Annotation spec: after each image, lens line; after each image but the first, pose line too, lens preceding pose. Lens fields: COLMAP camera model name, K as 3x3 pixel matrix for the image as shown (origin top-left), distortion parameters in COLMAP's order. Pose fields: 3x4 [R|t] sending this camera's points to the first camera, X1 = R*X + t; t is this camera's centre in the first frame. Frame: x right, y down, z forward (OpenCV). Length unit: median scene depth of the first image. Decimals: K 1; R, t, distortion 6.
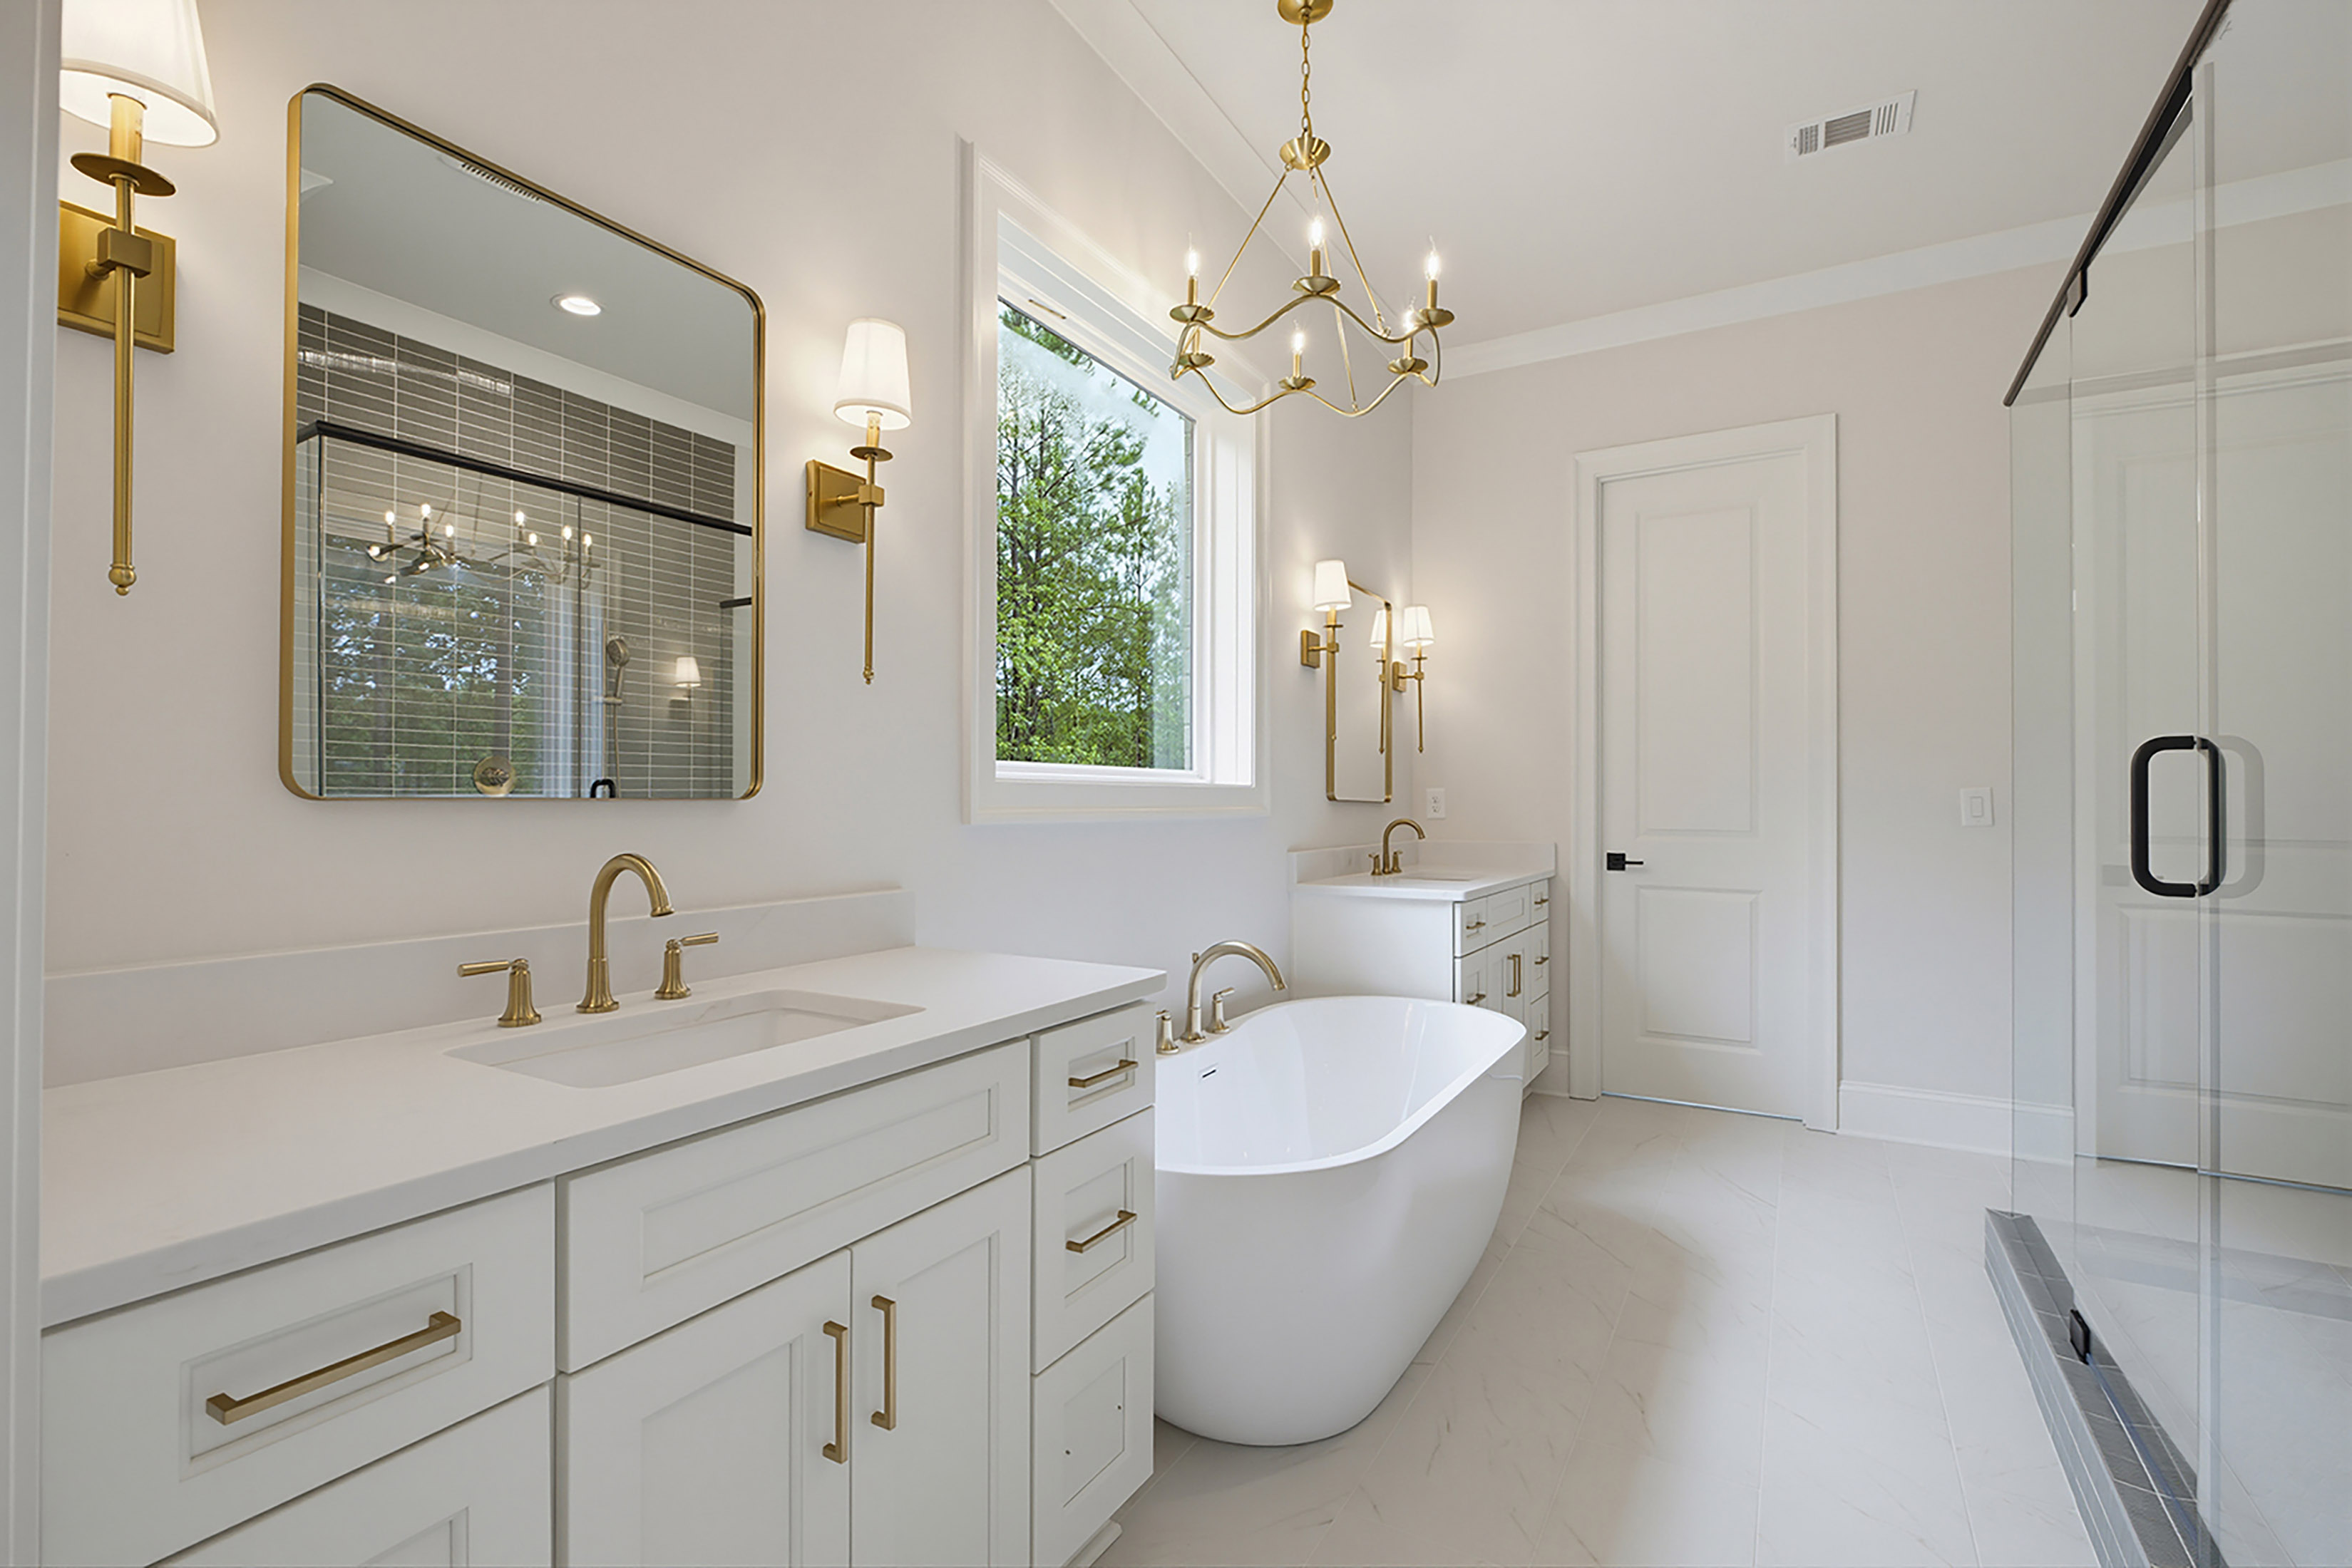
lens RADIAL K [[1057.3, 0, 1173.1], [0, 1057.3, 794.5], [0, 0, 1]] dist [0.012847, 0.000101]
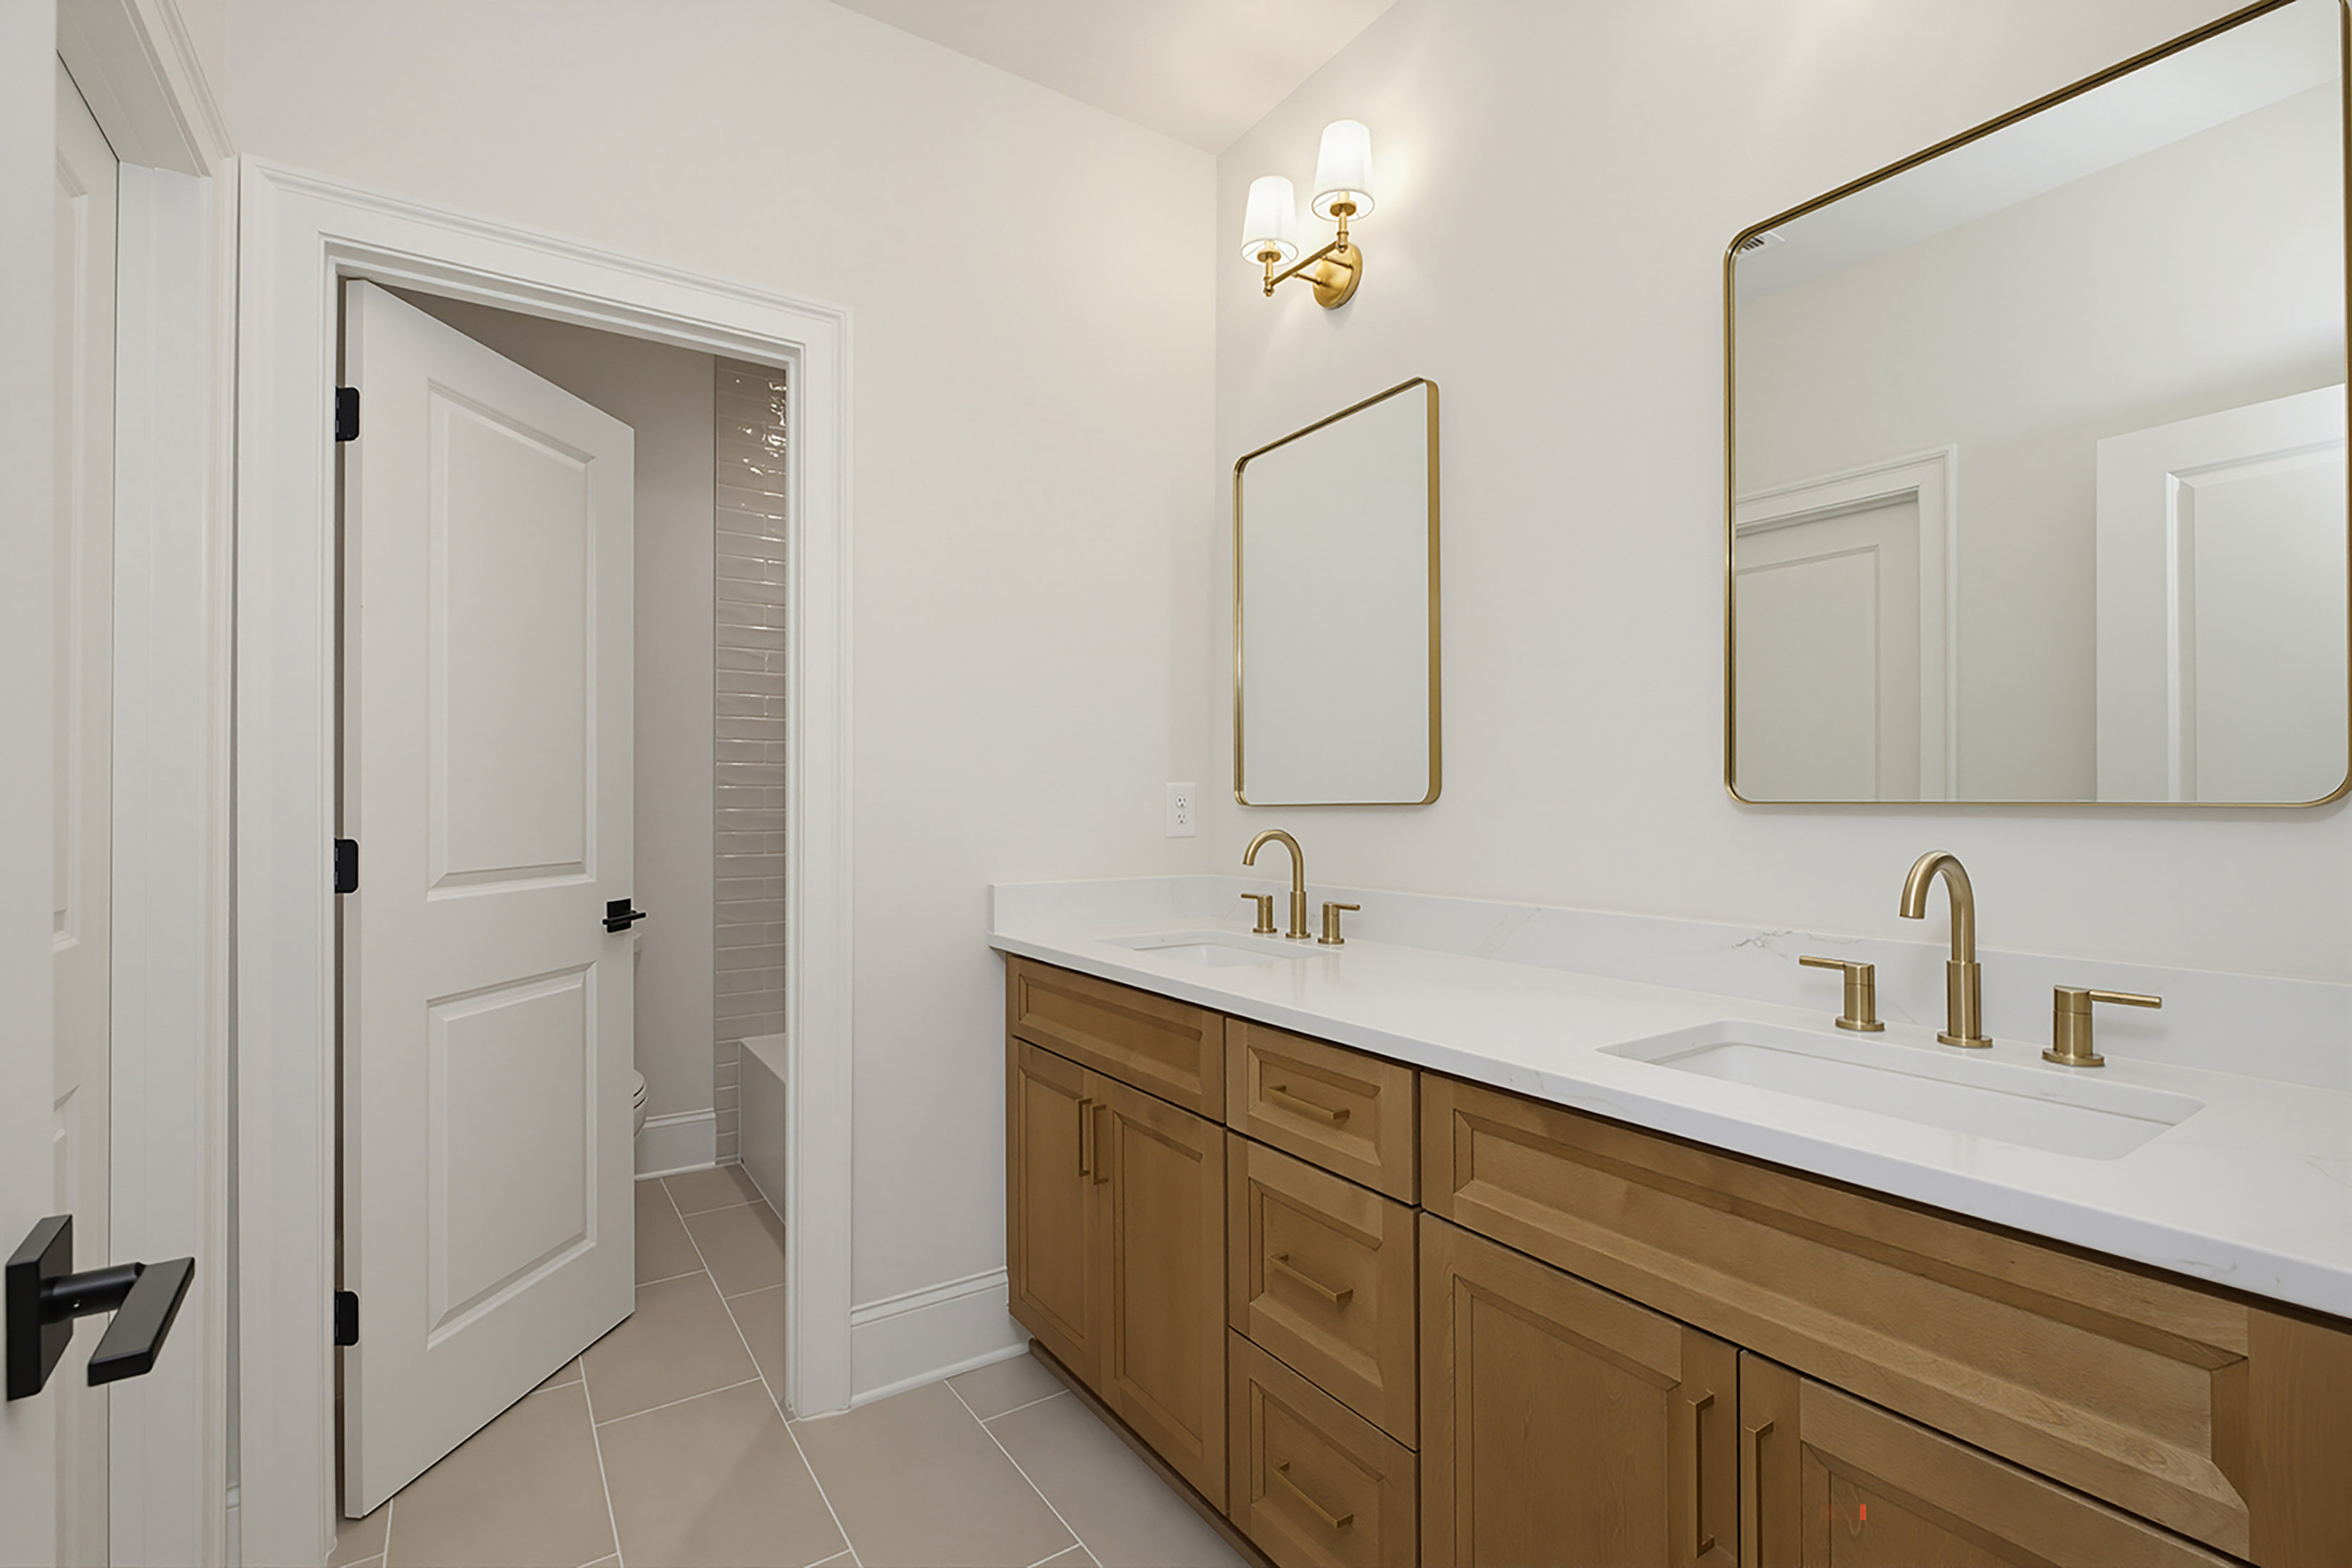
lens RADIAL K [[1057.3, 0, 1173.0], [0, 1057.3, 790.9], [0, 0, 1]] dist [0.012847, 0.000101]
pose [[-0.420292, -0.003282, -0.907383, 0.791970], [0.012858, 0.999872, -0.009573, 0.002564], [0.907298, -0.015691, -0.420196, 1.247679]]
